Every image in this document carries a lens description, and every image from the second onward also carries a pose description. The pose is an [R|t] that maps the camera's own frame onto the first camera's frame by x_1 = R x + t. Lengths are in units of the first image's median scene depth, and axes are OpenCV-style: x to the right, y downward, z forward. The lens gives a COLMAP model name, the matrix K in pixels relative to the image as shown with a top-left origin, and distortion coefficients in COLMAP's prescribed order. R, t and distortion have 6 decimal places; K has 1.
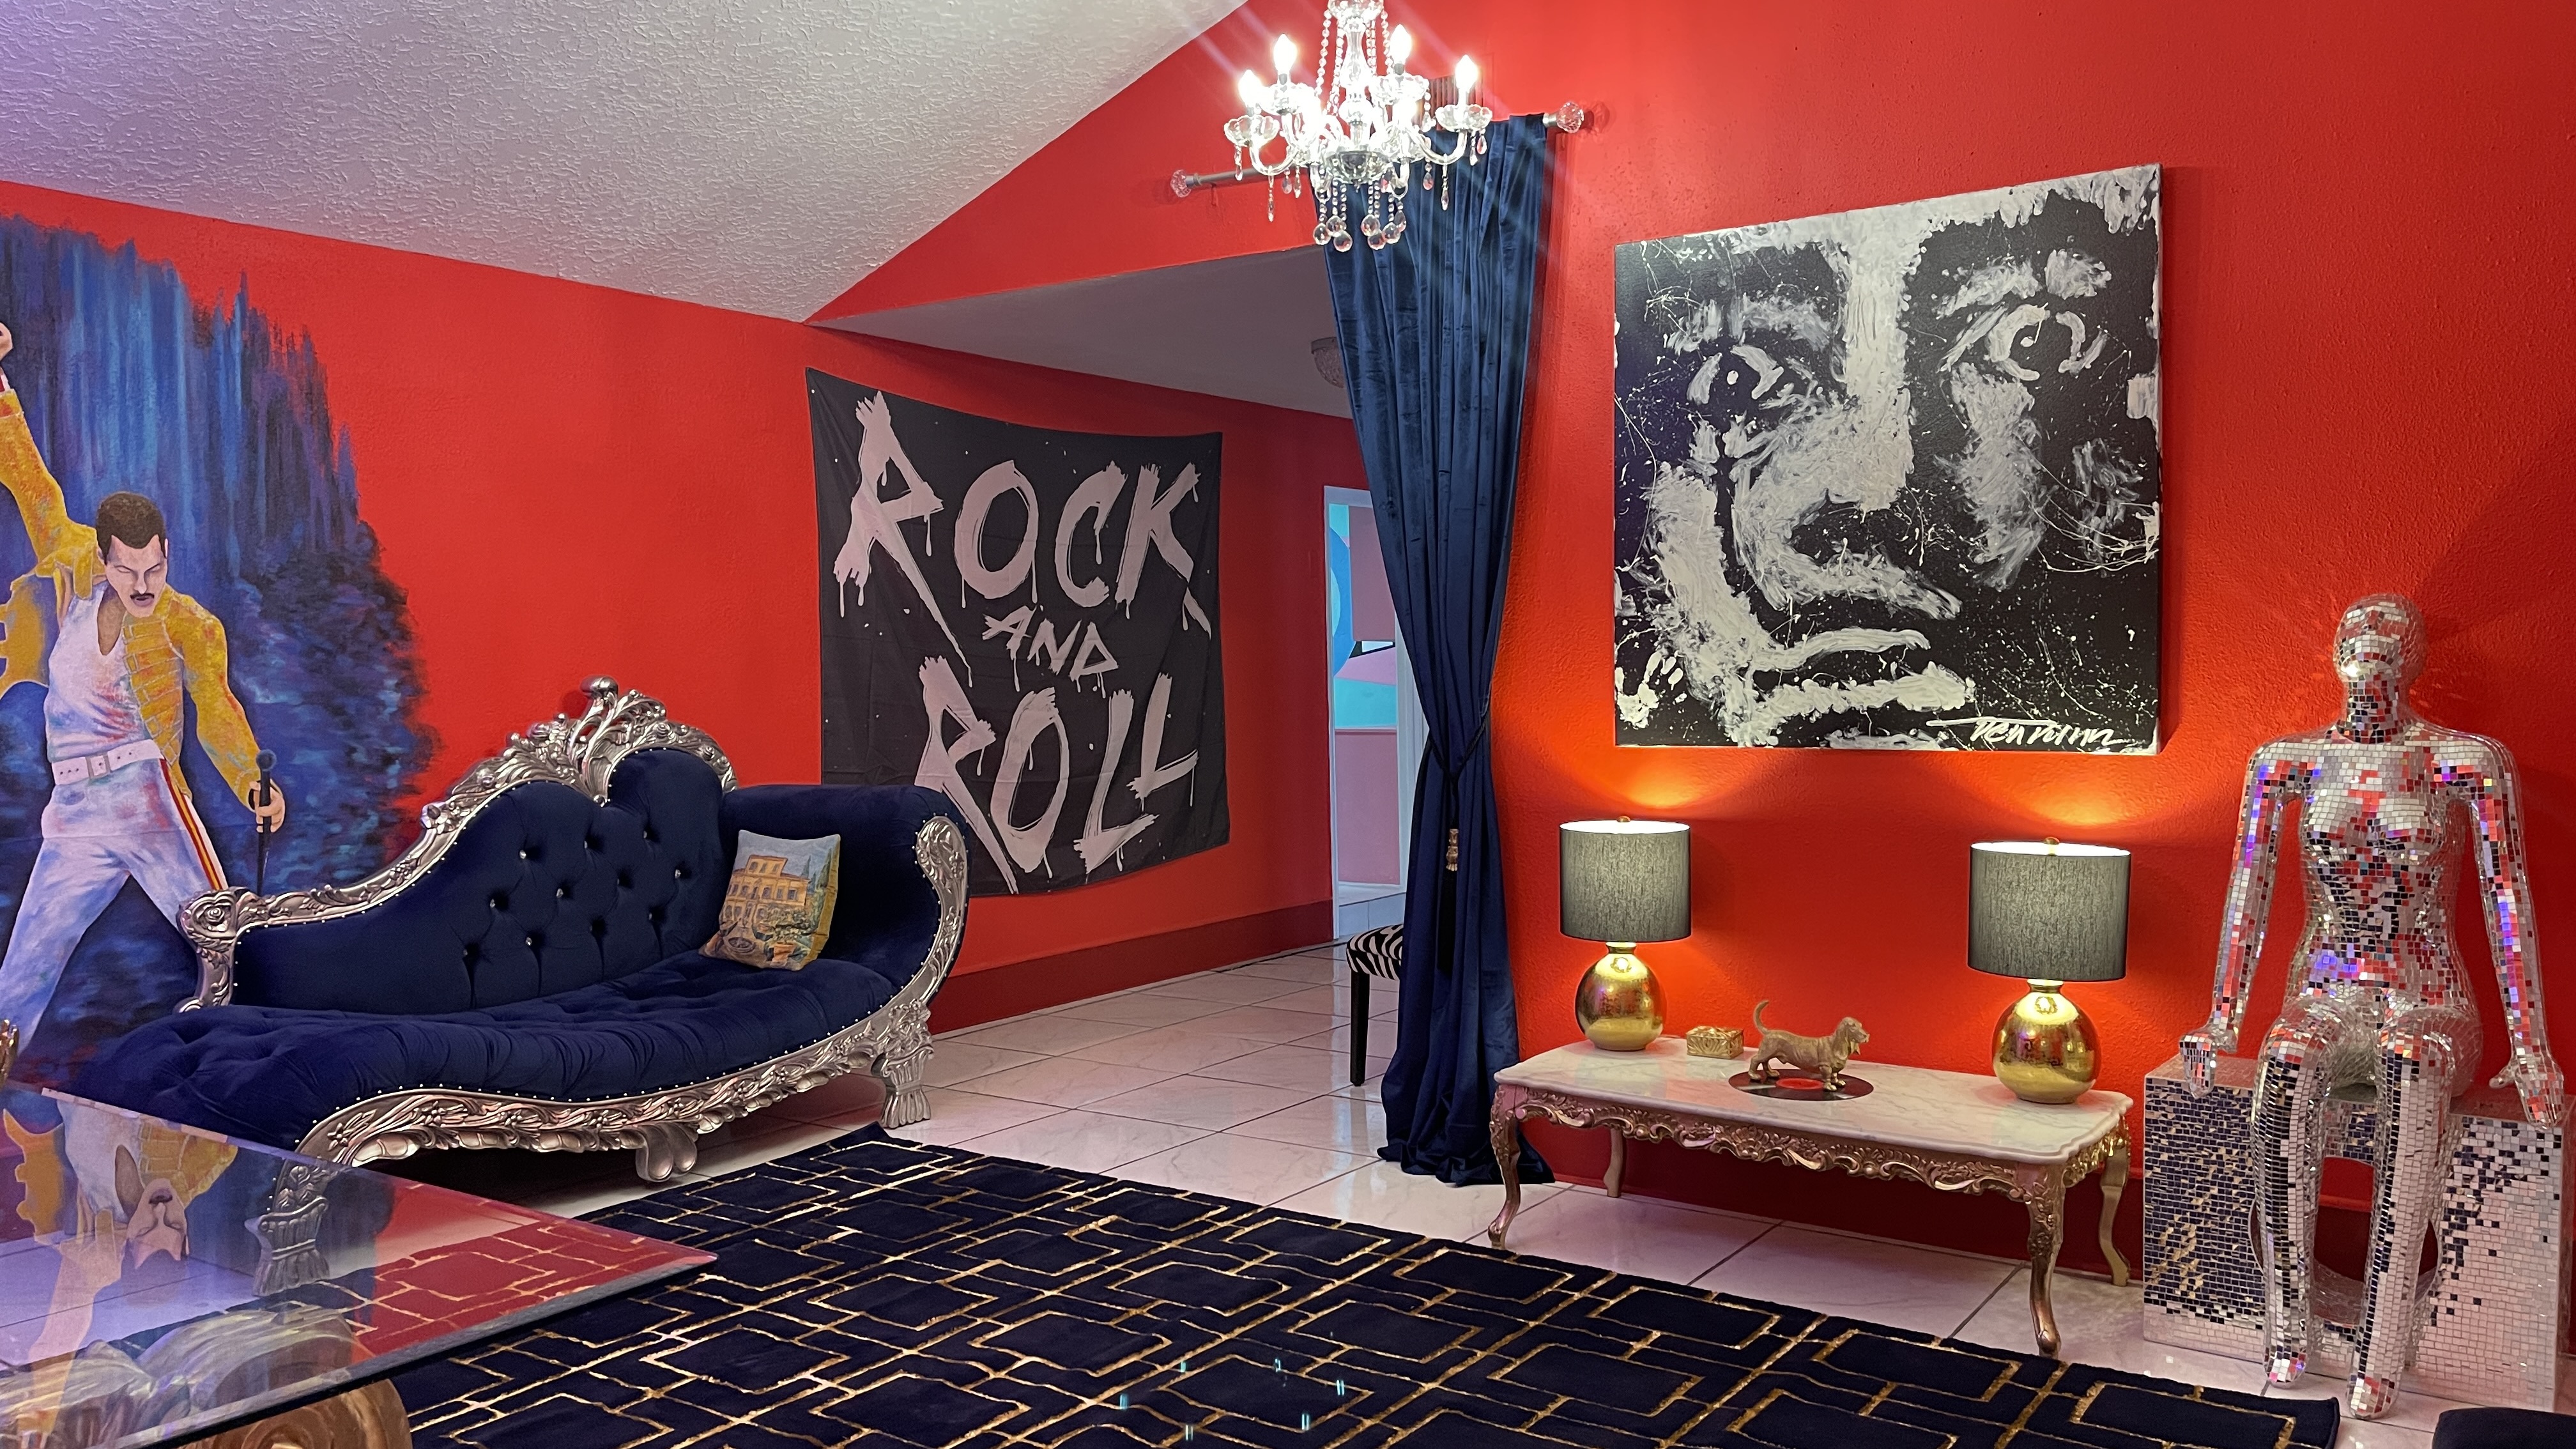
lens RADIAL K [[1947.4, 0, 1279.5], [0, 1947.4, 722.2], [0, 0, 1]] dist [0.027762, -0.018603]
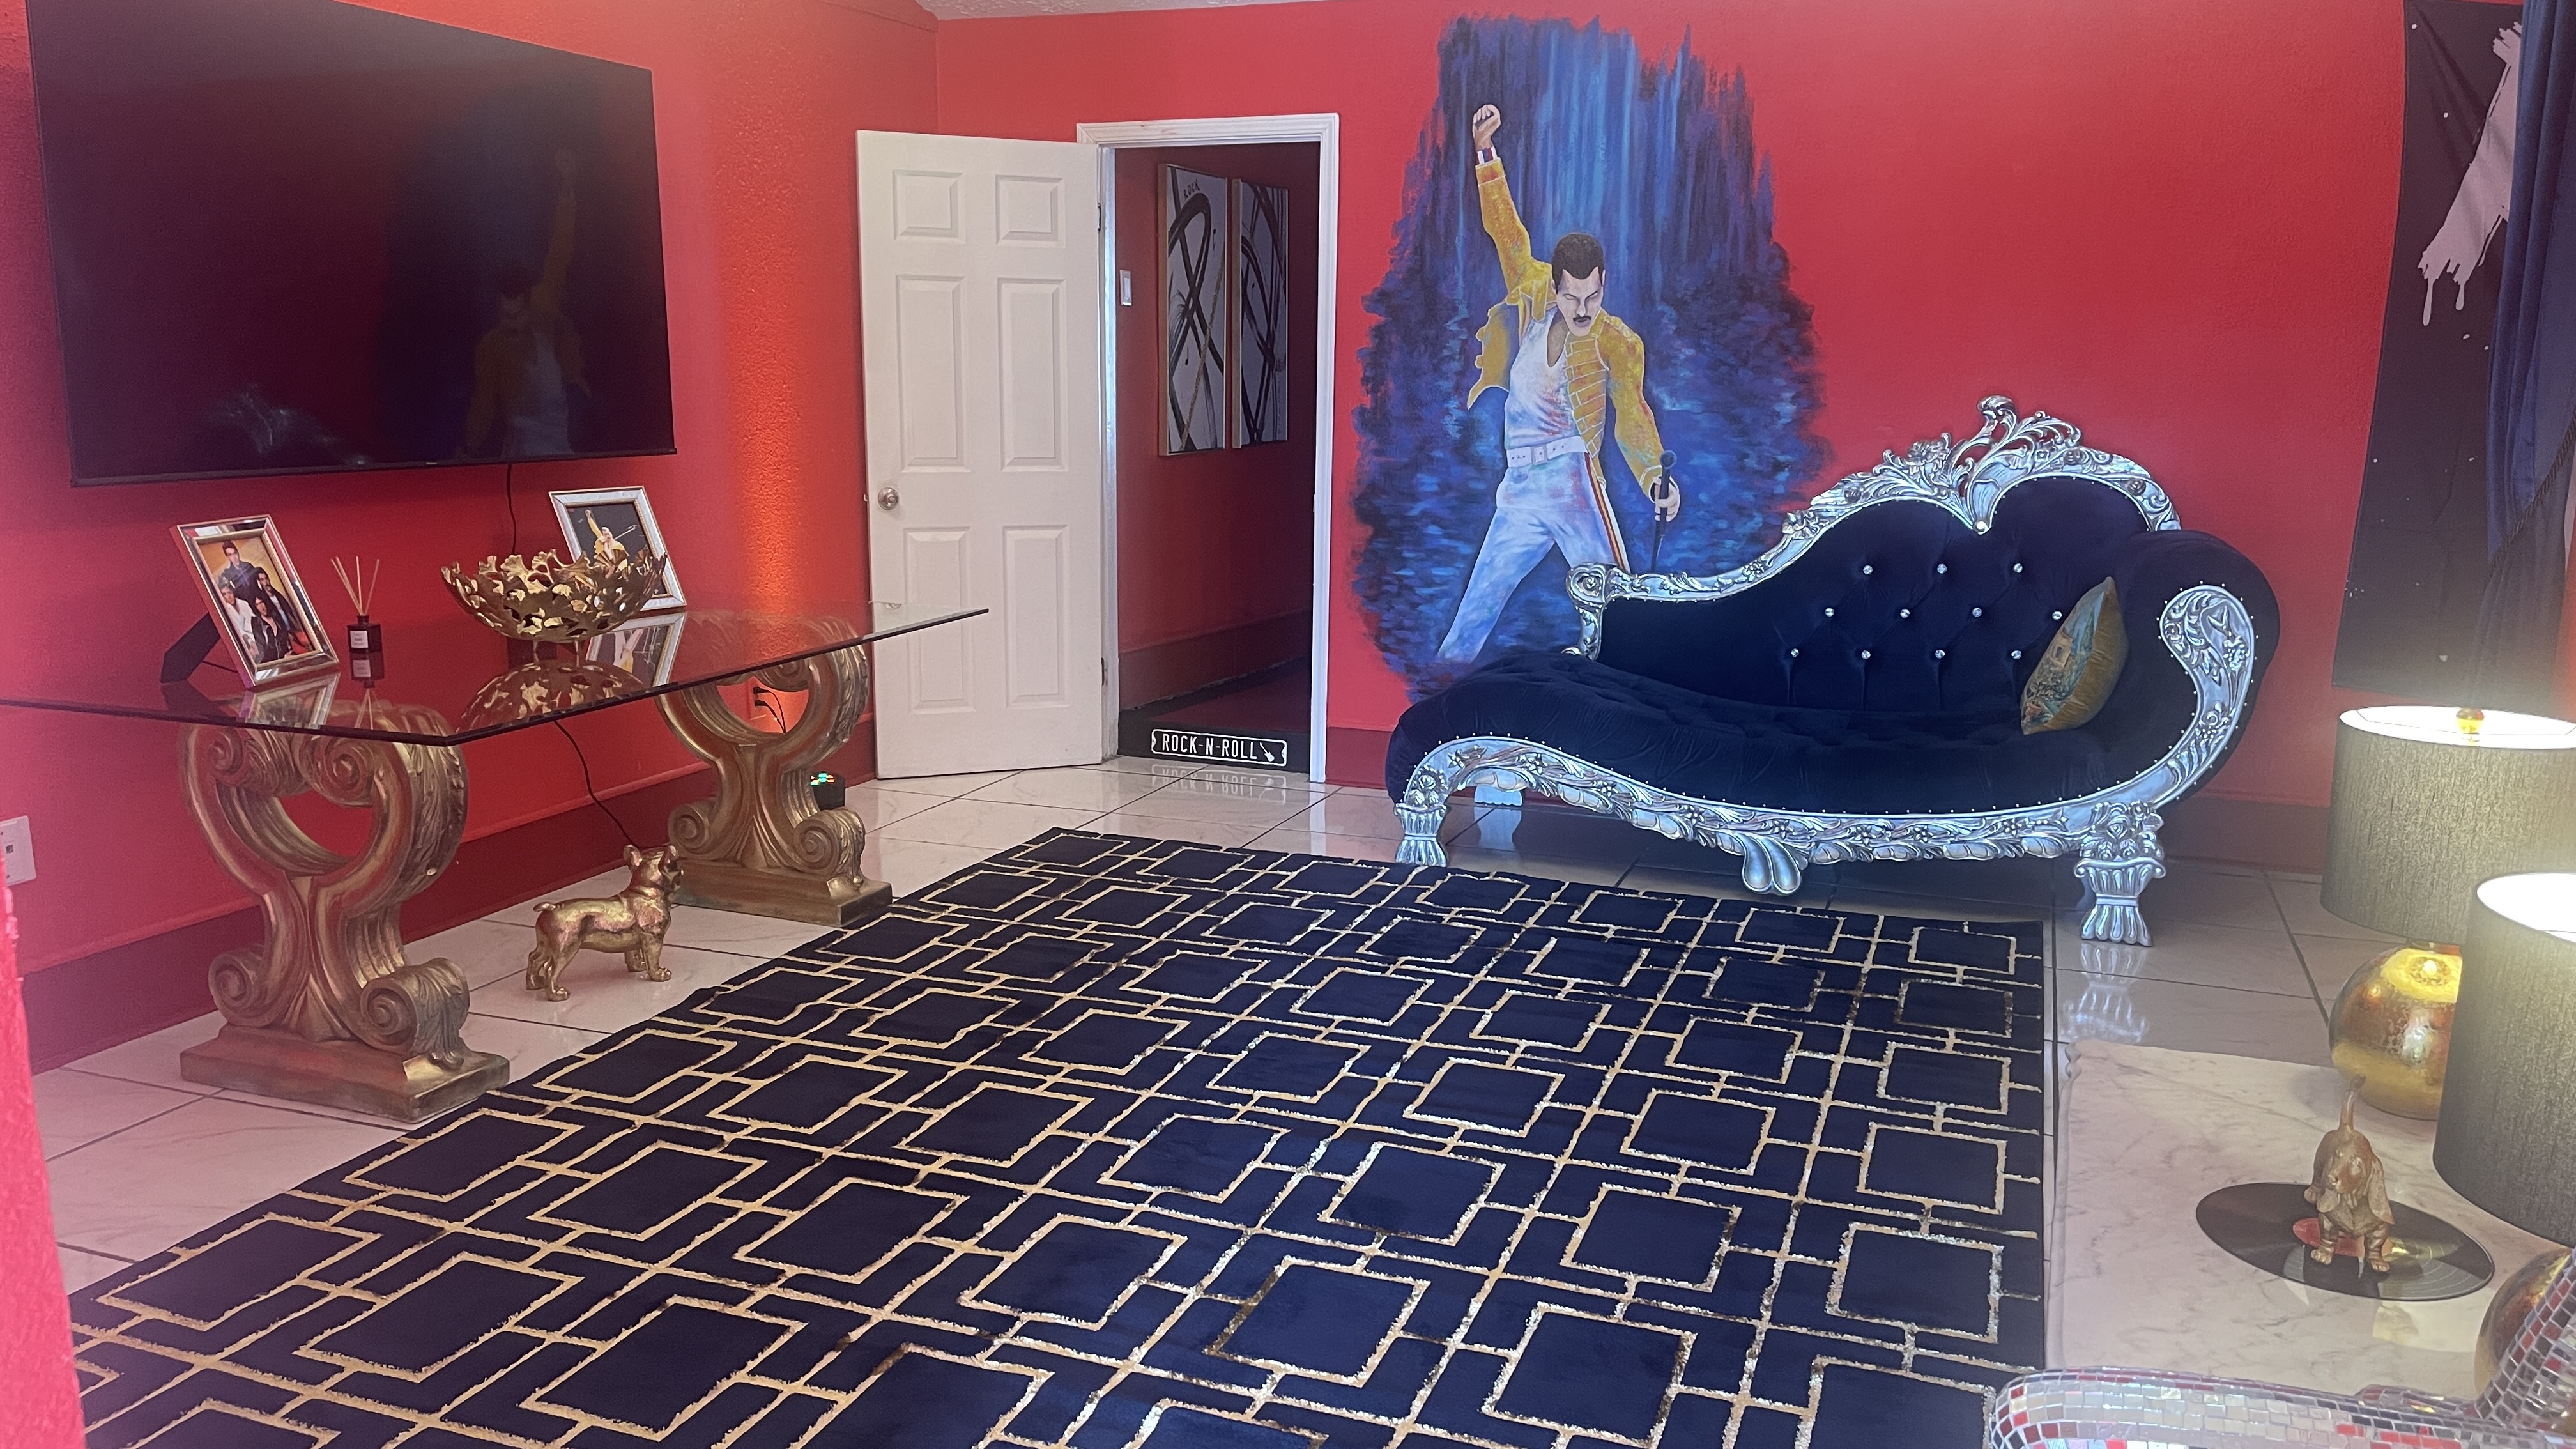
lens RADIAL K [[1947.4, 0, 1283.8], [0, 1947.4, 730.2], [0, 0, 1]] dist [0.027762, -0.018603]
pose [[0.255716, 0.196822, -0.946504, 0.565566], [-0.039830, 0.980370, 0.193104, -0.038365], [0.965931, -0.011681, 0.258536, 0.478513]]
